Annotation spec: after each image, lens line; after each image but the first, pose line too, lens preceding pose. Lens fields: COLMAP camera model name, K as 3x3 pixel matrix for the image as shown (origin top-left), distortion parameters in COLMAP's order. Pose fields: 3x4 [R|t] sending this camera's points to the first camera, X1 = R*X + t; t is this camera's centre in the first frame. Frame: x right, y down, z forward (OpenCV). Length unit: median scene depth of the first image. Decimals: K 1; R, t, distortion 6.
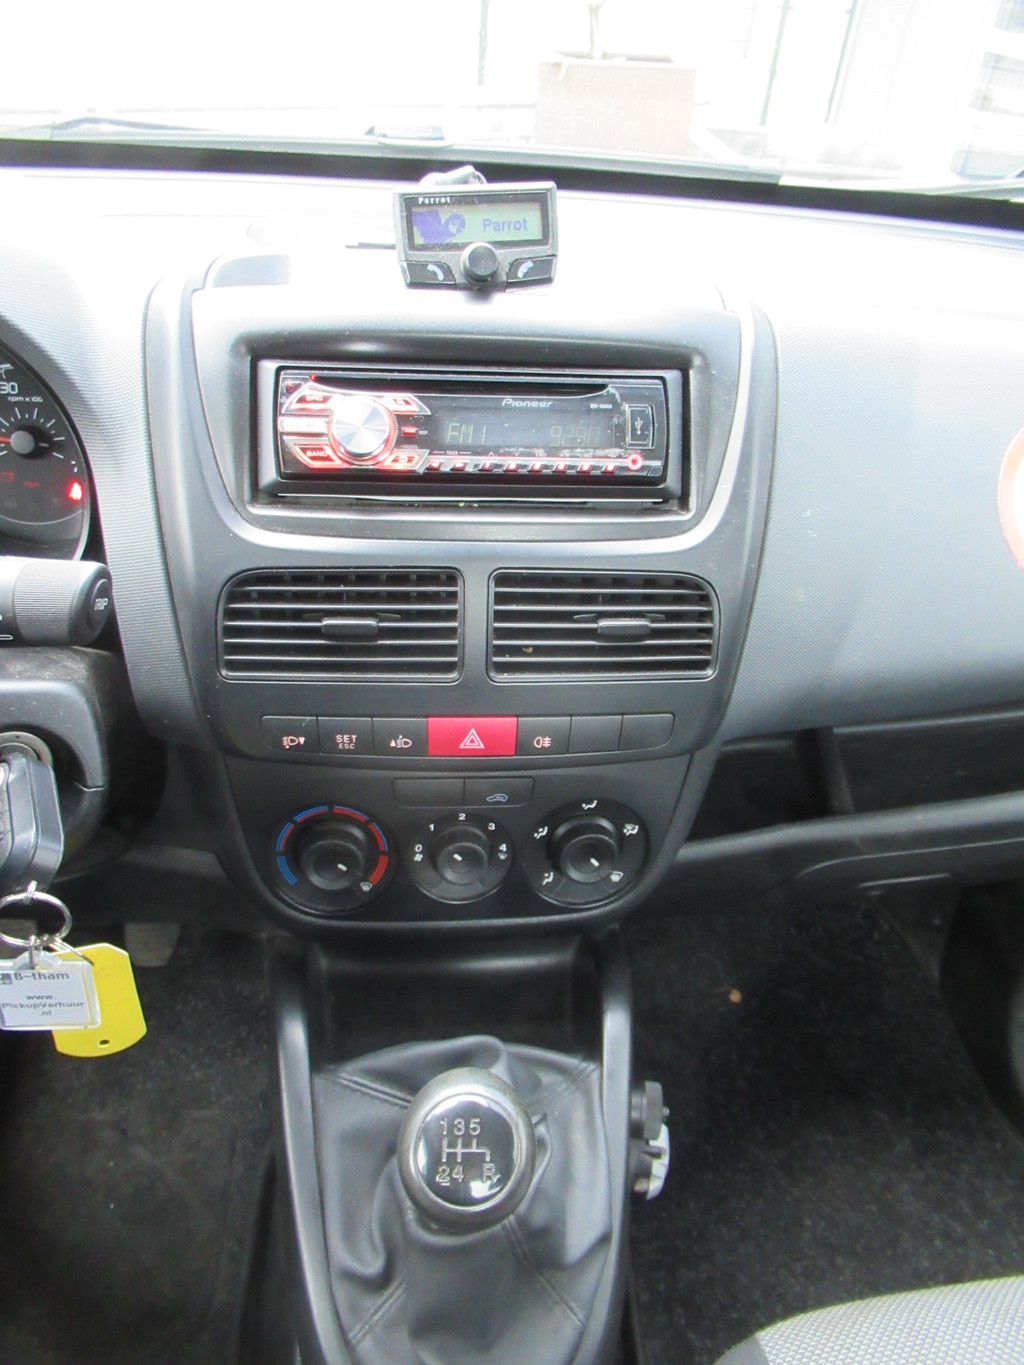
lens RADIAL K [[1018.3, 0, 512.0], [0, 1018.3, 682.5], [0, 0, 1]] dist [-0.009657, -0.001507]
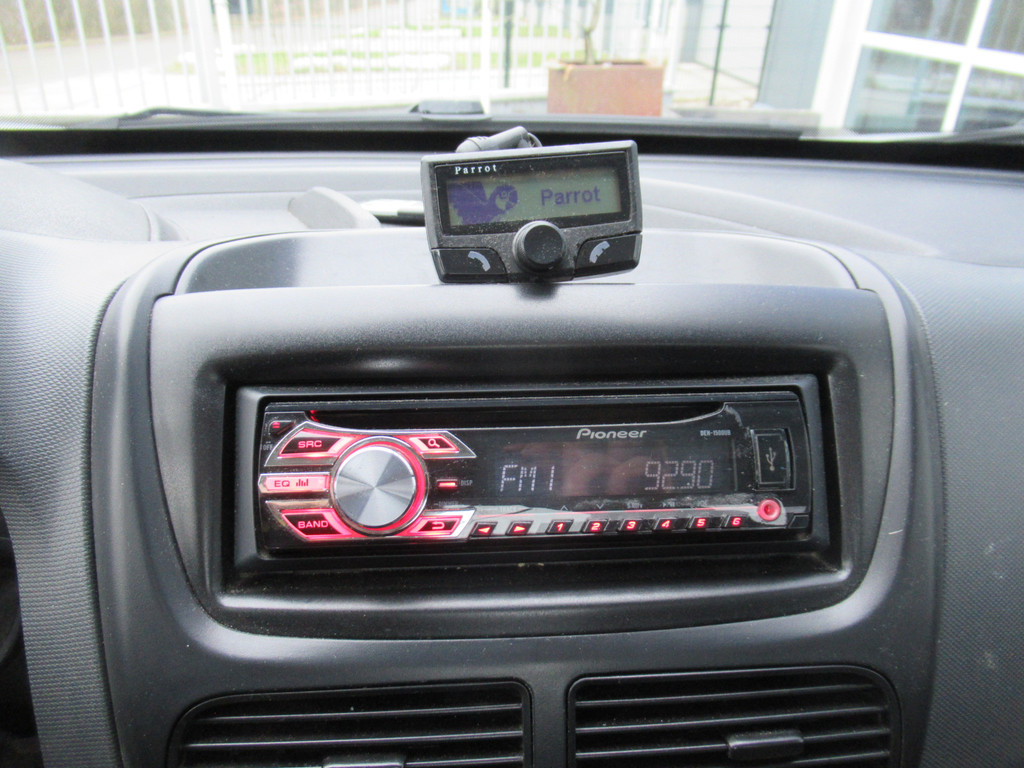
lens RADIAL K [[763.9, 0, 511.8], [0, 763.9, 387.6], [0, 0, 1]] dist [-0.009657, -0.001507]
pose [[0.998904, -0.032624, -0.033568, -0.035326], [0.026898, 0.986946, -0.158790, -0.219761], [0.038311, 0.157713, 0.986742, 0.458621]]
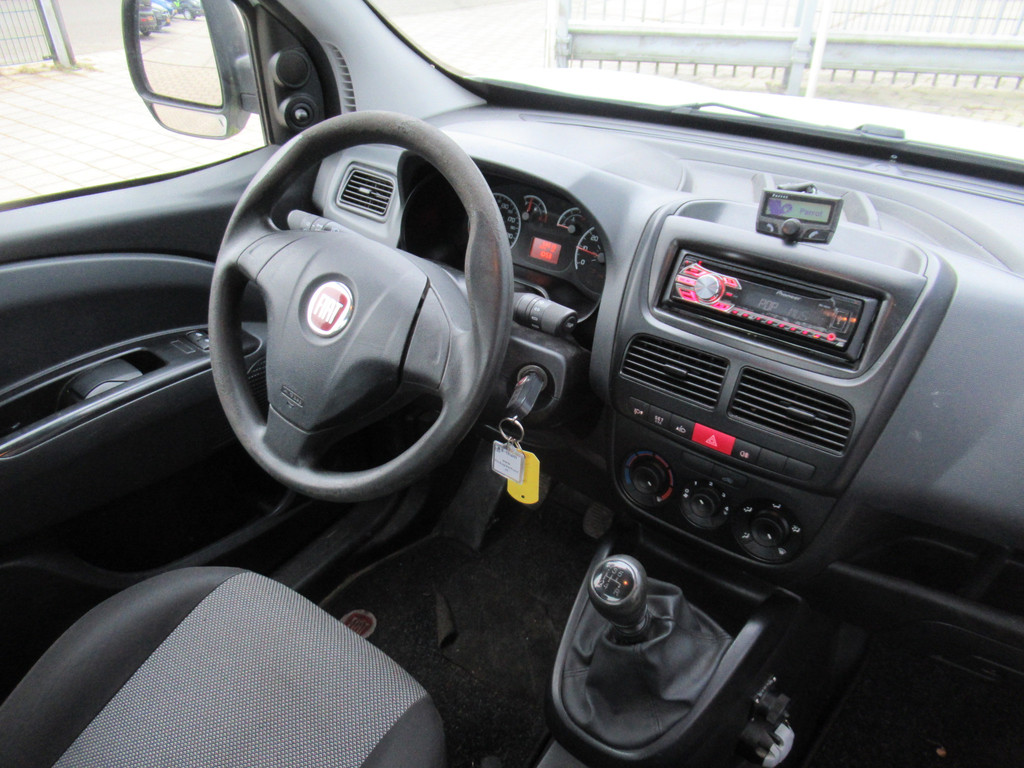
lens RADIAL K [[763.9, 0, 511.8], [0, 763.9, 387.6], [0, 0, 1]] dist [-0.009657, -0.001507]
pose [[0.751859, 0.315795, -0.578776, 0.542340], [-0.355255, 0.933543, 0.047872, 0.026896], [0.555430, 0.169620, 0.814080, -0.543847]]
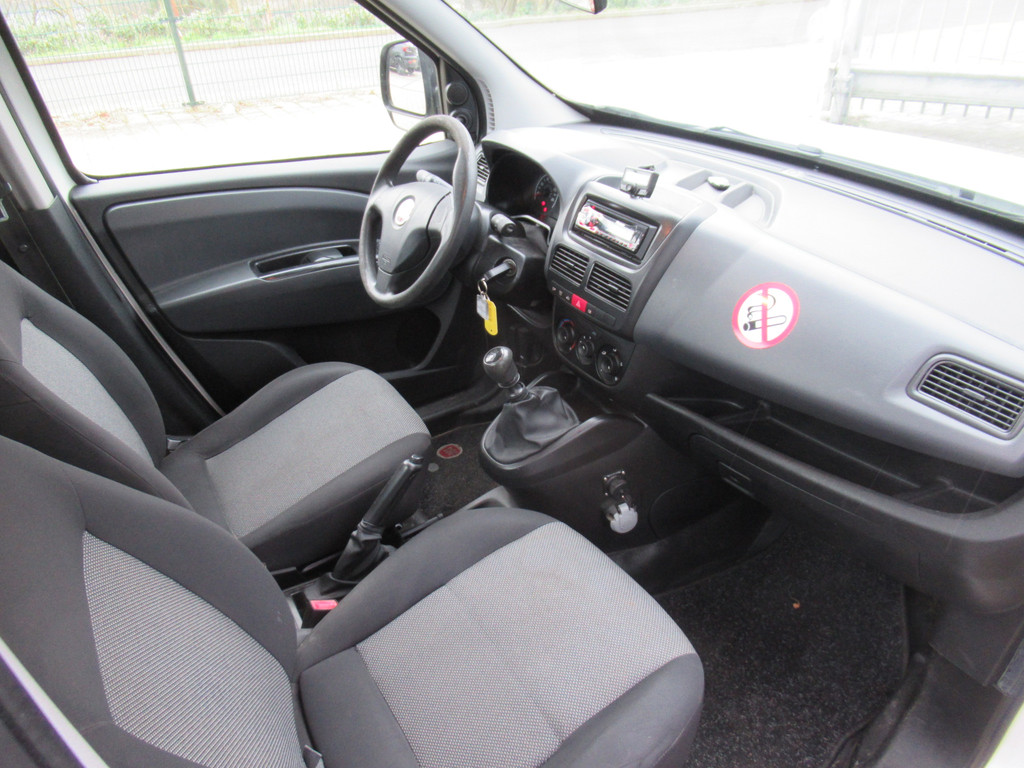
lens RADIAL K [[763.9, 0, 511.8], [0, 763.9, 387.6], [0, 0, 1]] dist [-0.009657, -0.001507]
pose [[0.424543, 0.399504, -0.812502, 2.334163], [-0.478611, 0.860782, 0.173163, -0.048779], [0.768567, 0.315357, 0.556647, -0.677446]]
